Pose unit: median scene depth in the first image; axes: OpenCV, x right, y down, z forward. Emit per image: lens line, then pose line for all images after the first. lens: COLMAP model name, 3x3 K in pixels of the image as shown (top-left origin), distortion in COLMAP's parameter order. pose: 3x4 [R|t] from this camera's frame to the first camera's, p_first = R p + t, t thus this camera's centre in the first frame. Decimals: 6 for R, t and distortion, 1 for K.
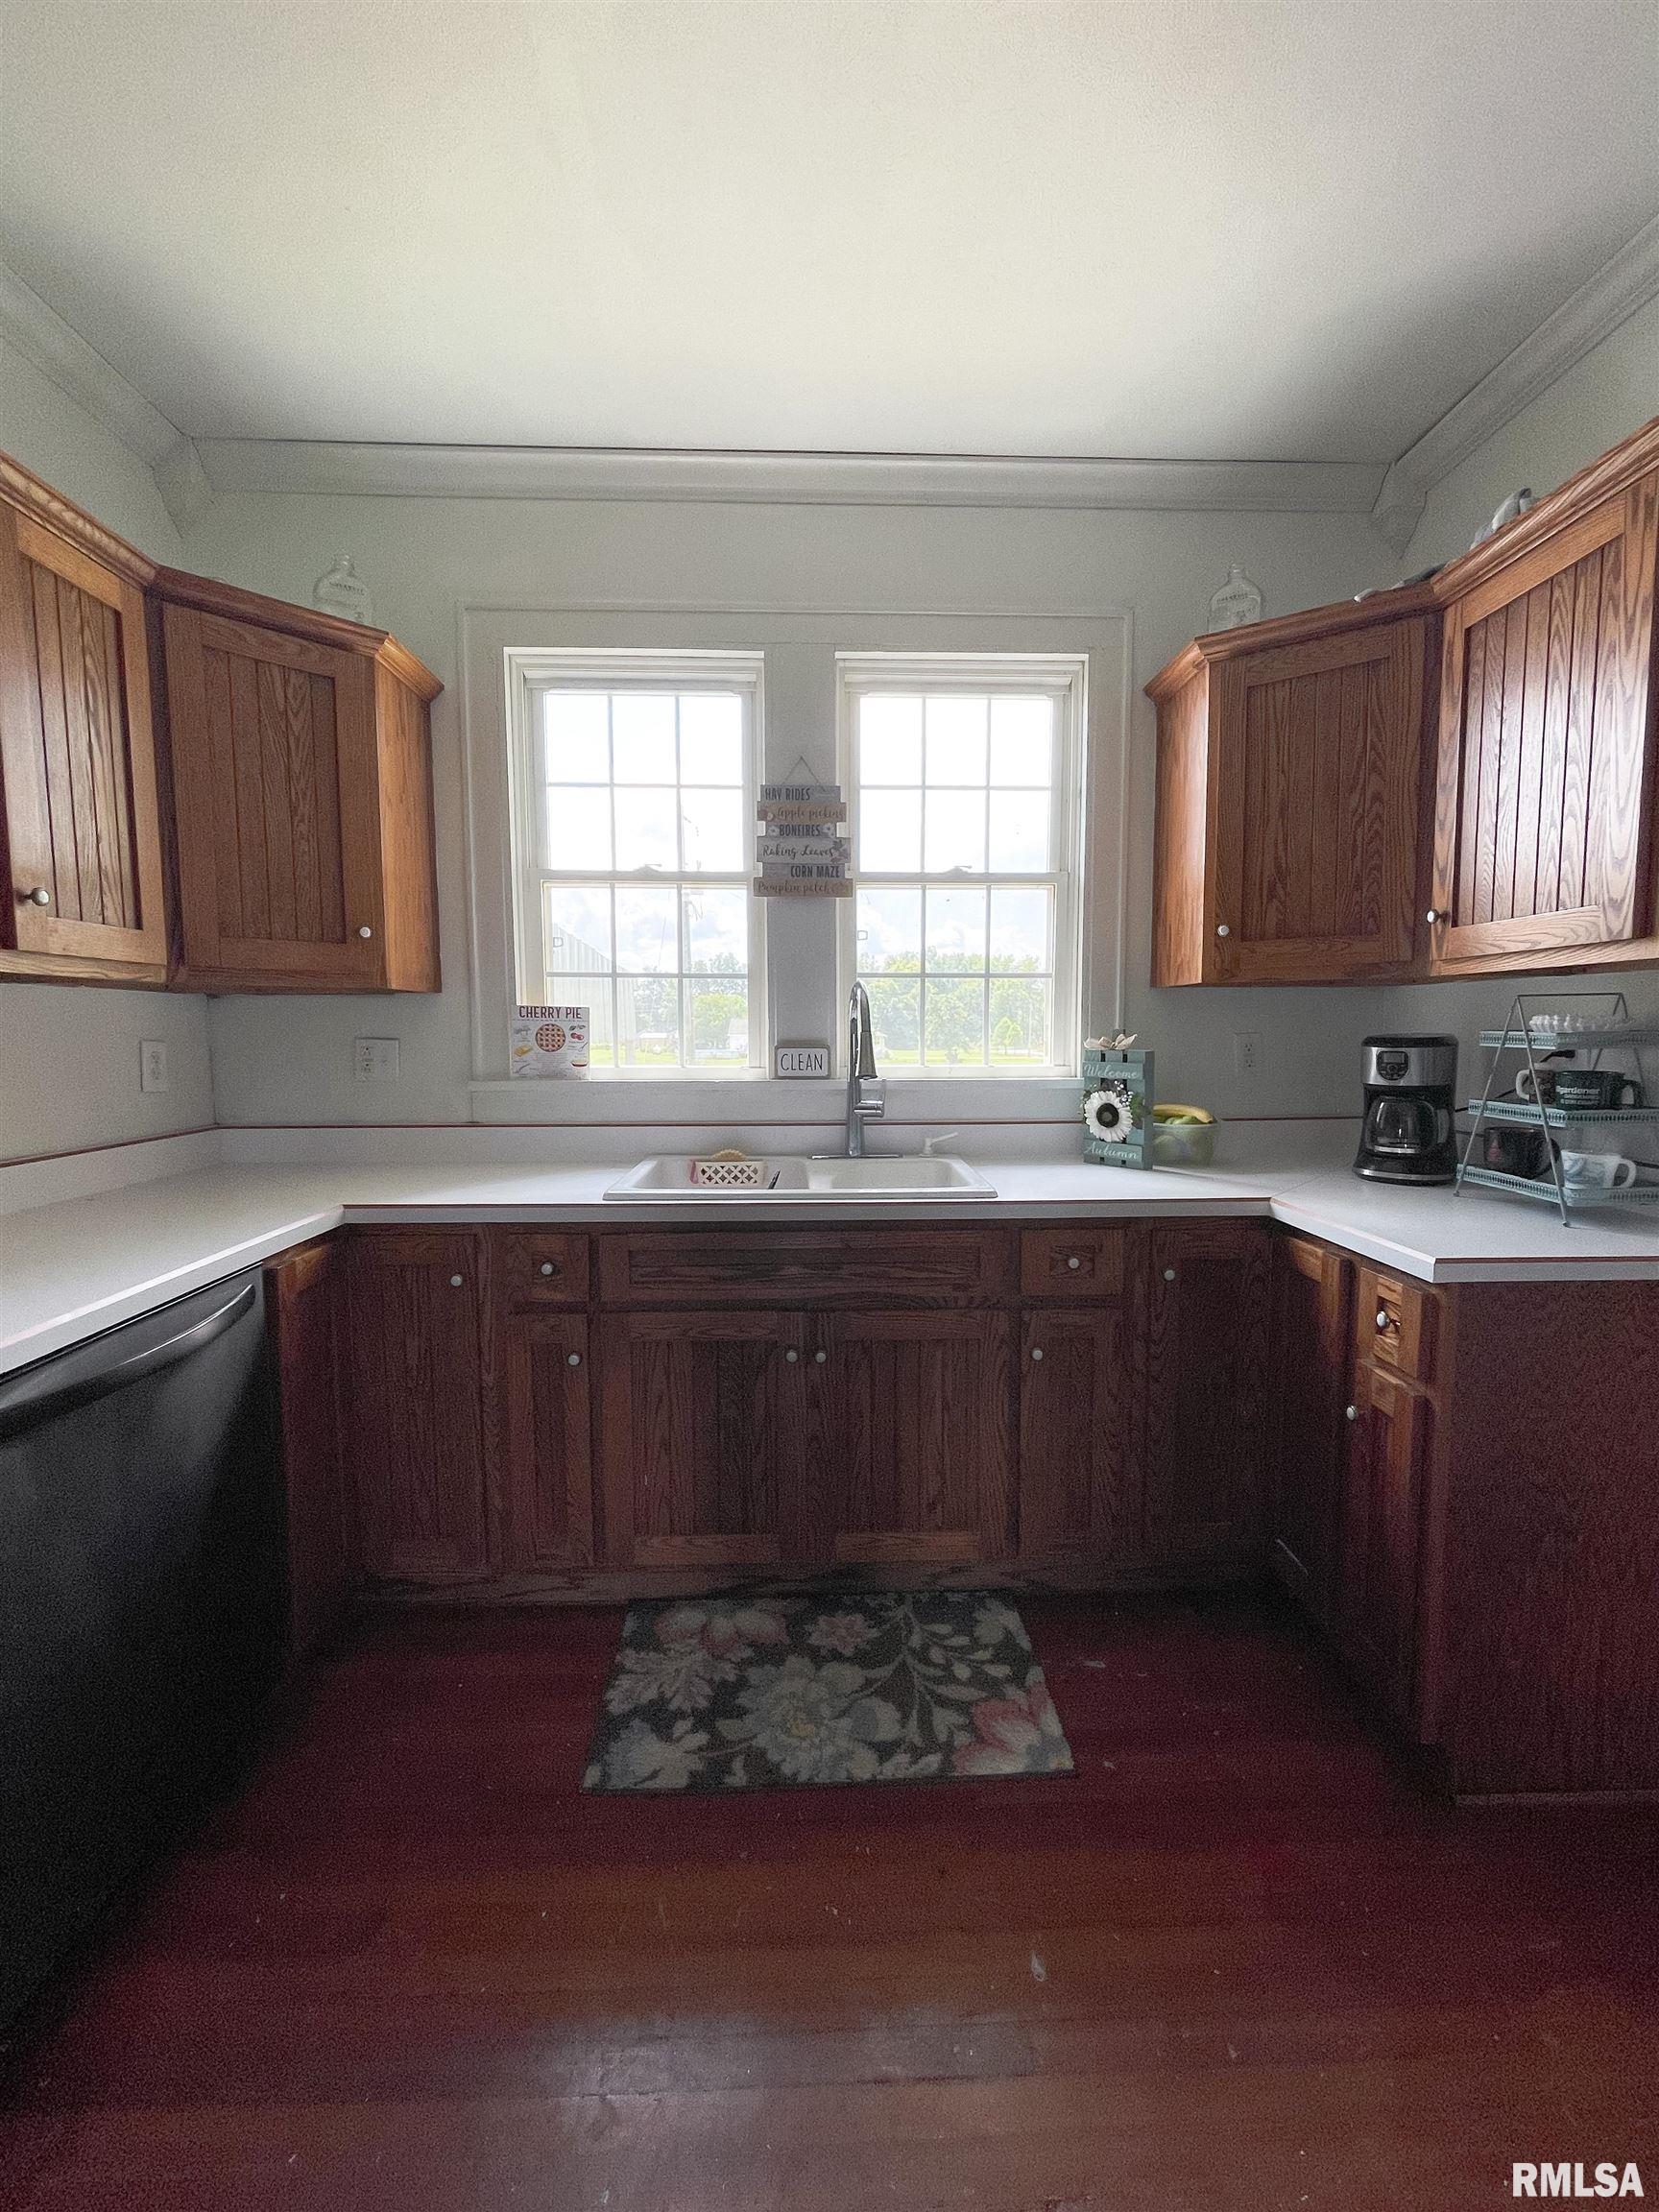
lens RADIAL K [[925.3, 0, 847.0], [0, 925.3, 1109.7], [0, 0, 1]] dist [-0.000224, 0.001410]
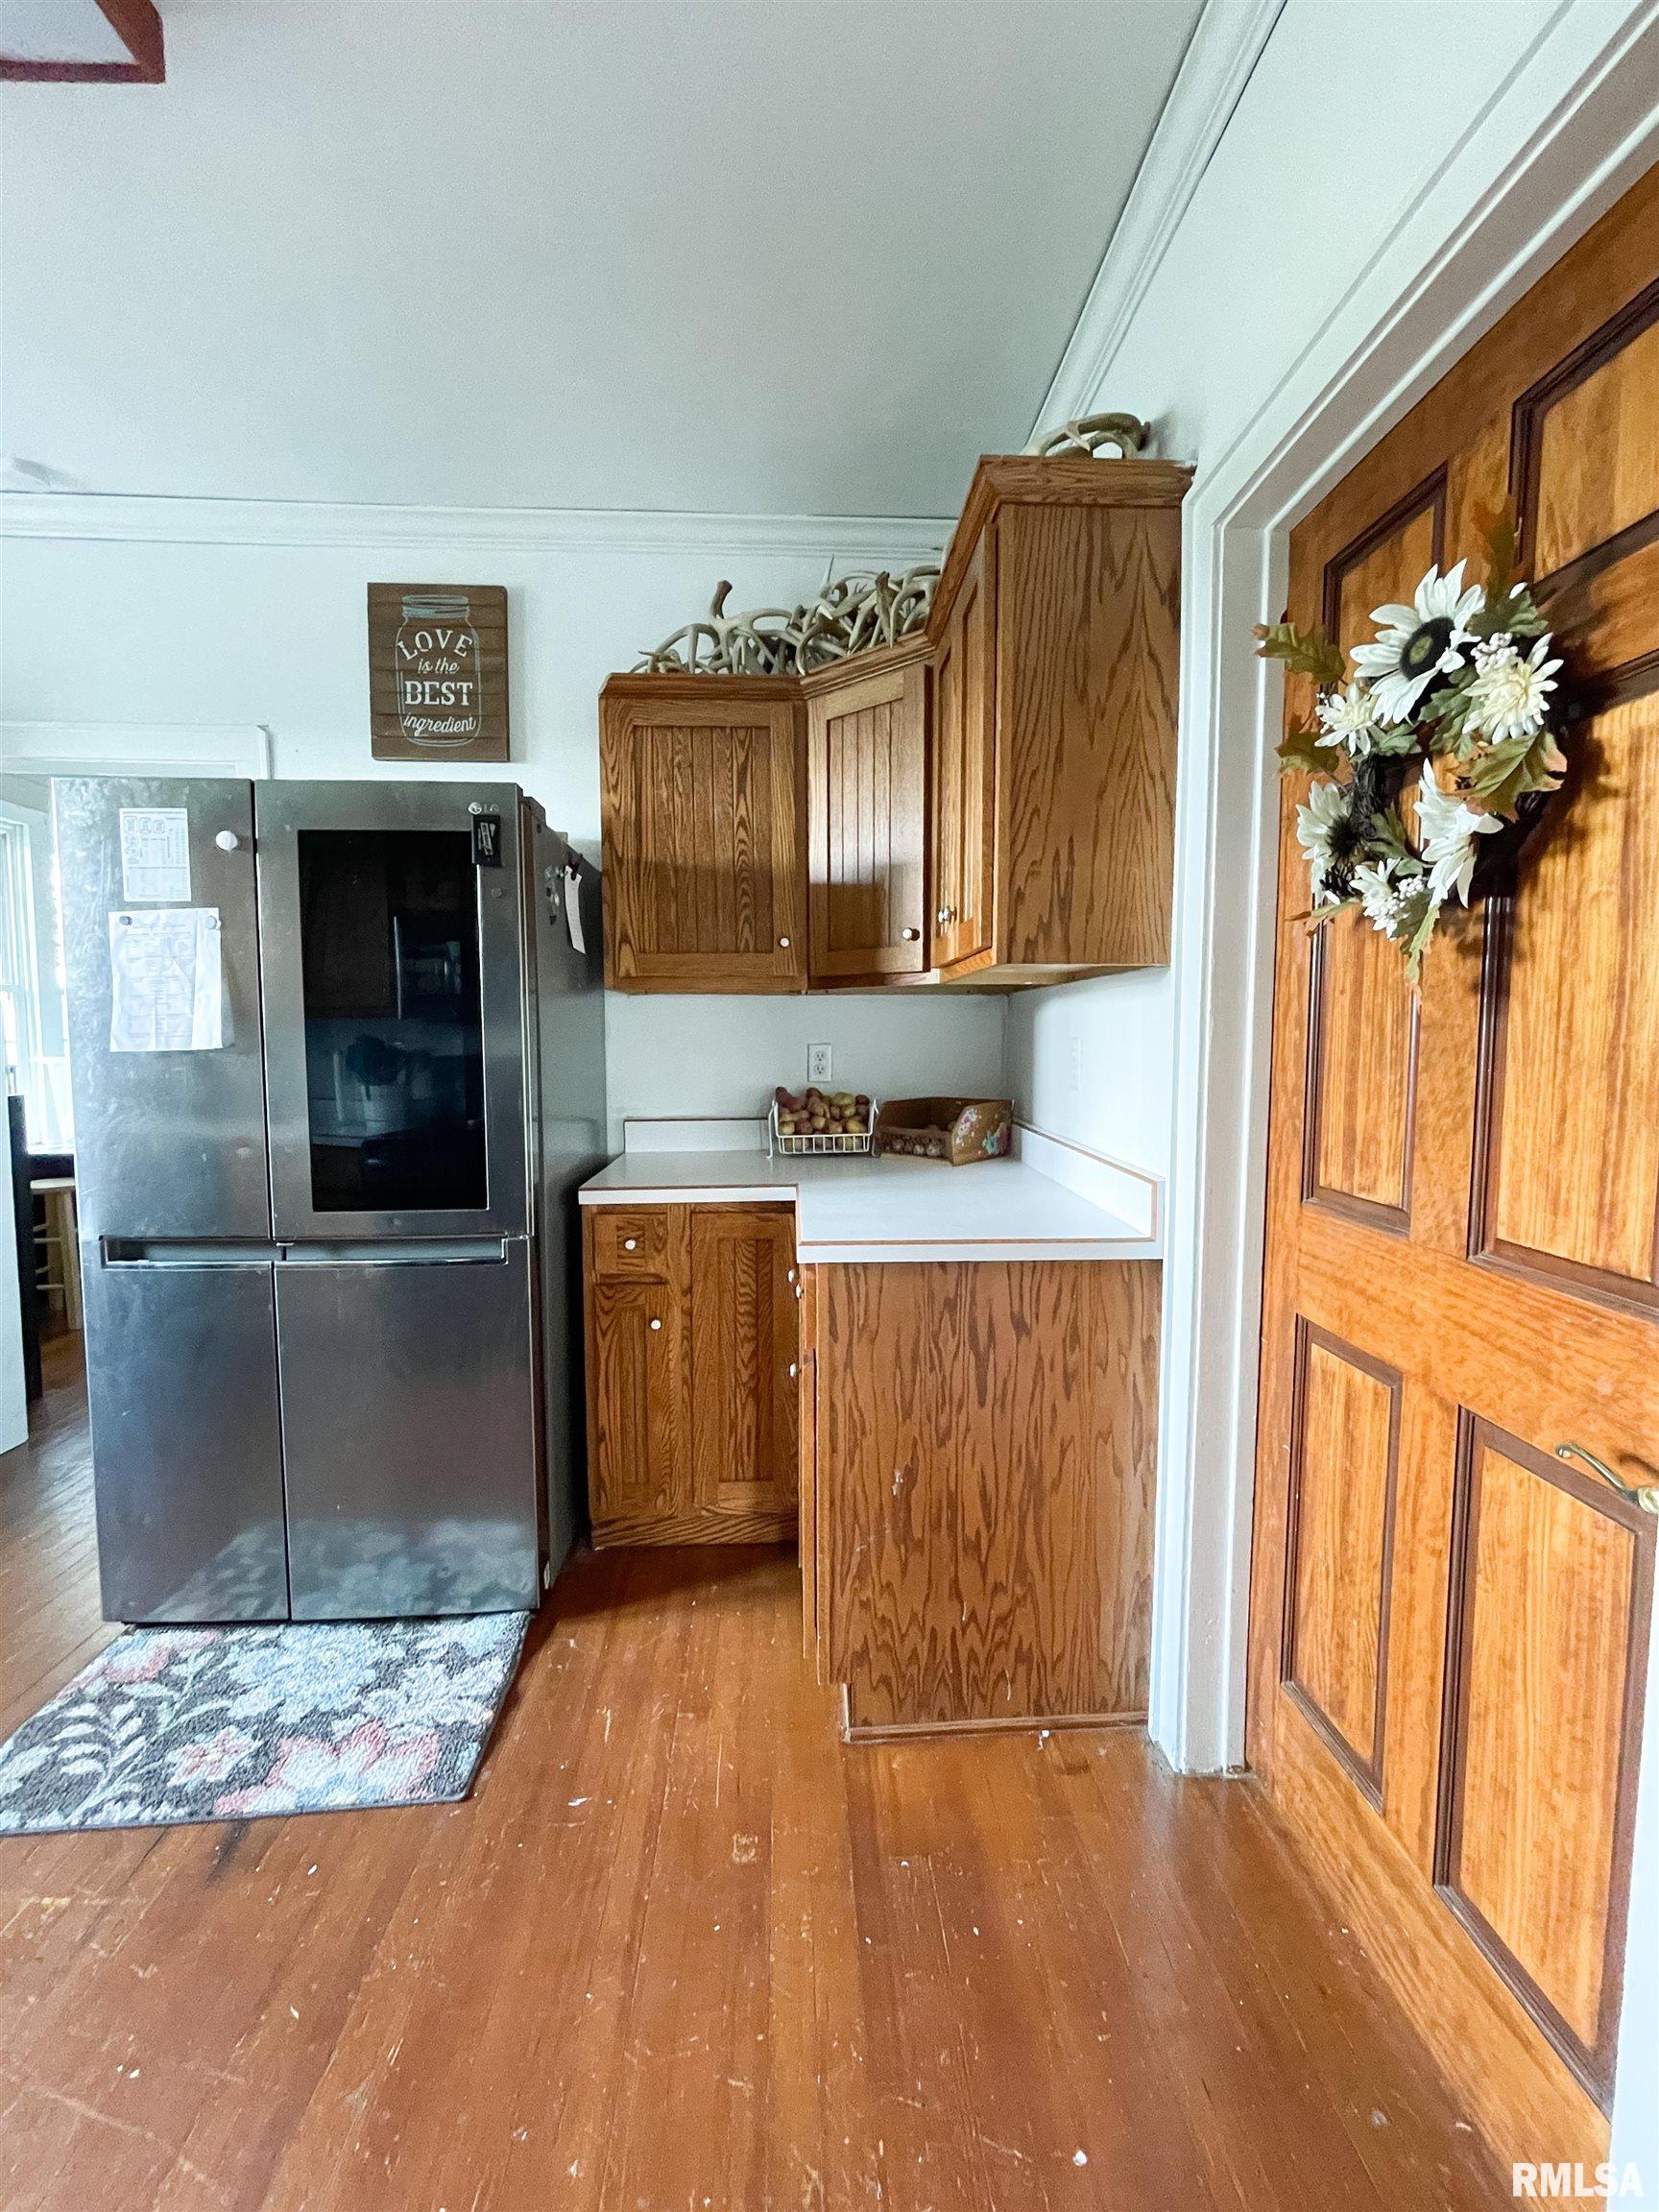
lens RADIAL K [[925.3, 0, 815.7], [0, 925.3, 1102.0], [0, 0, 1]] dist [-0.000224, 0.001410]
pose [[-0.999889, -0.004448, -0.014245, -0.532171], [-0.006633, 0.987544, 0.157202, -0.149549], [0.013369, 0.157279, -0.987464, 1.730542]]
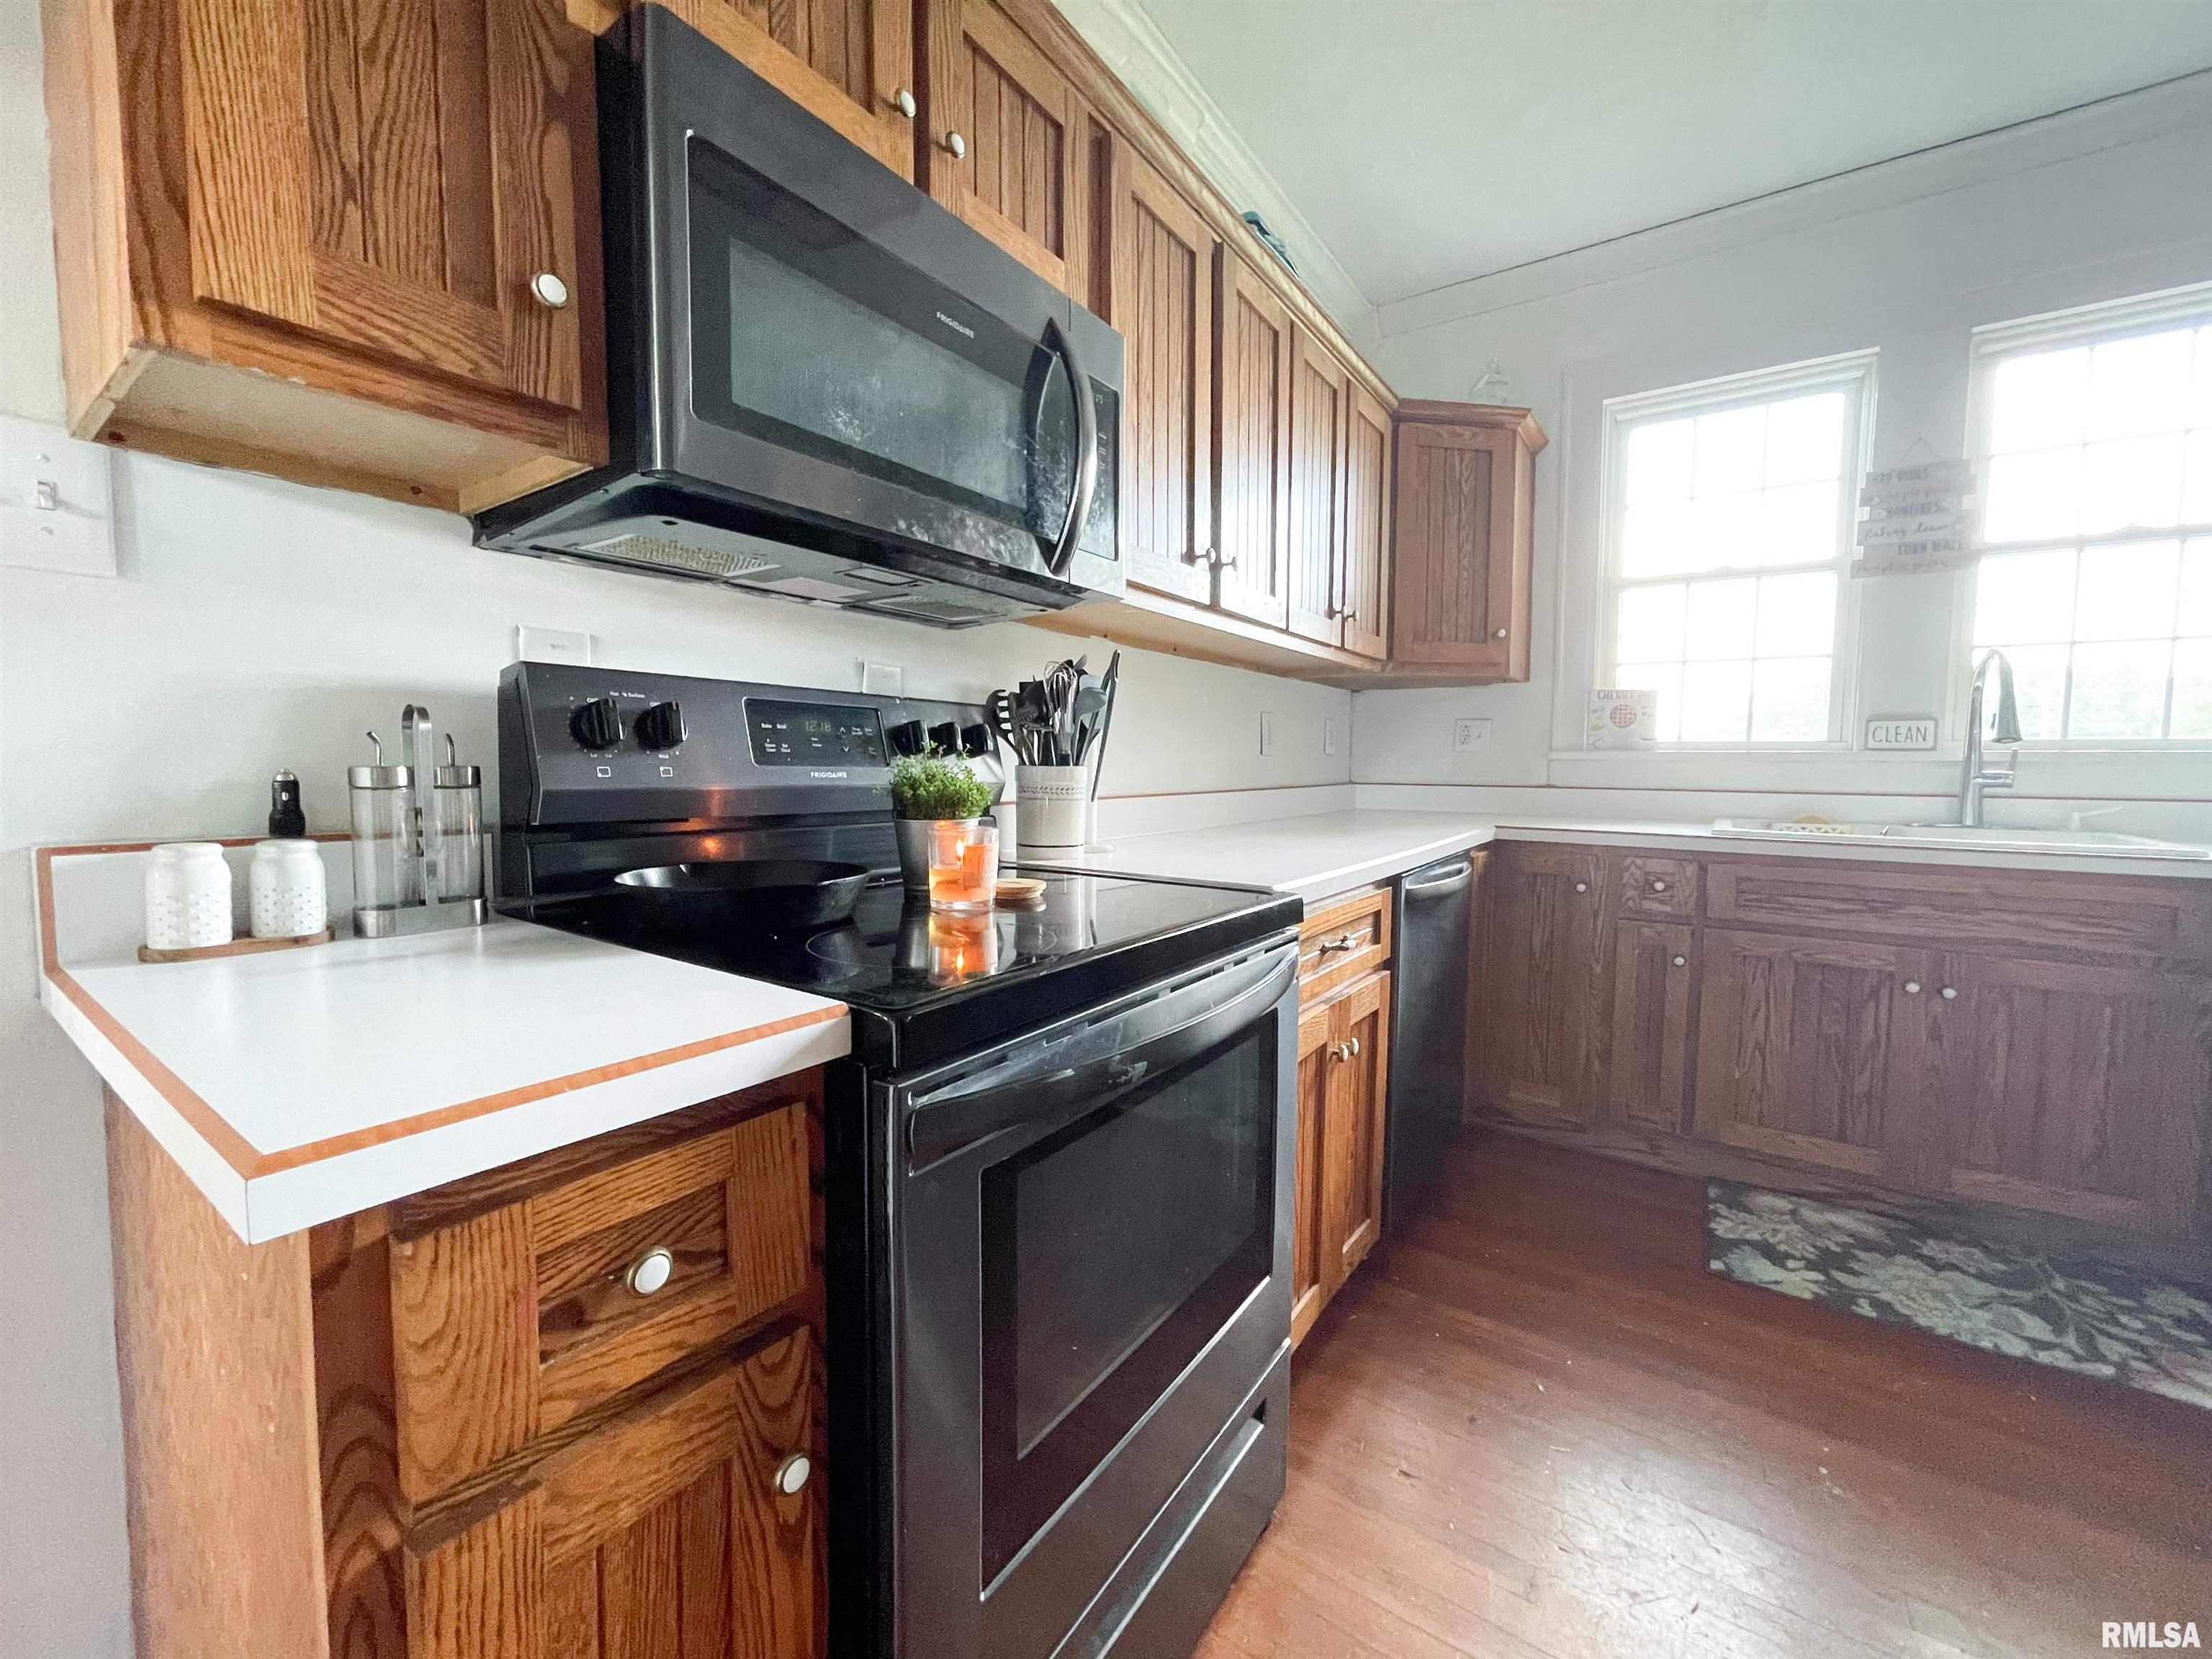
lens RADIAL K [[925.3, 0, 1086.2], [0, 925.3, 822.5], [0, 0, 1]] dist [-0.000224, 0.001410]
pose [[0.799160, 0.048727, -0.599140, -0.190860], [-0.058775, 0.998267, 0.002790, 0.123369], [0.598238, 0.032984, 0.800639, -0.463555]]
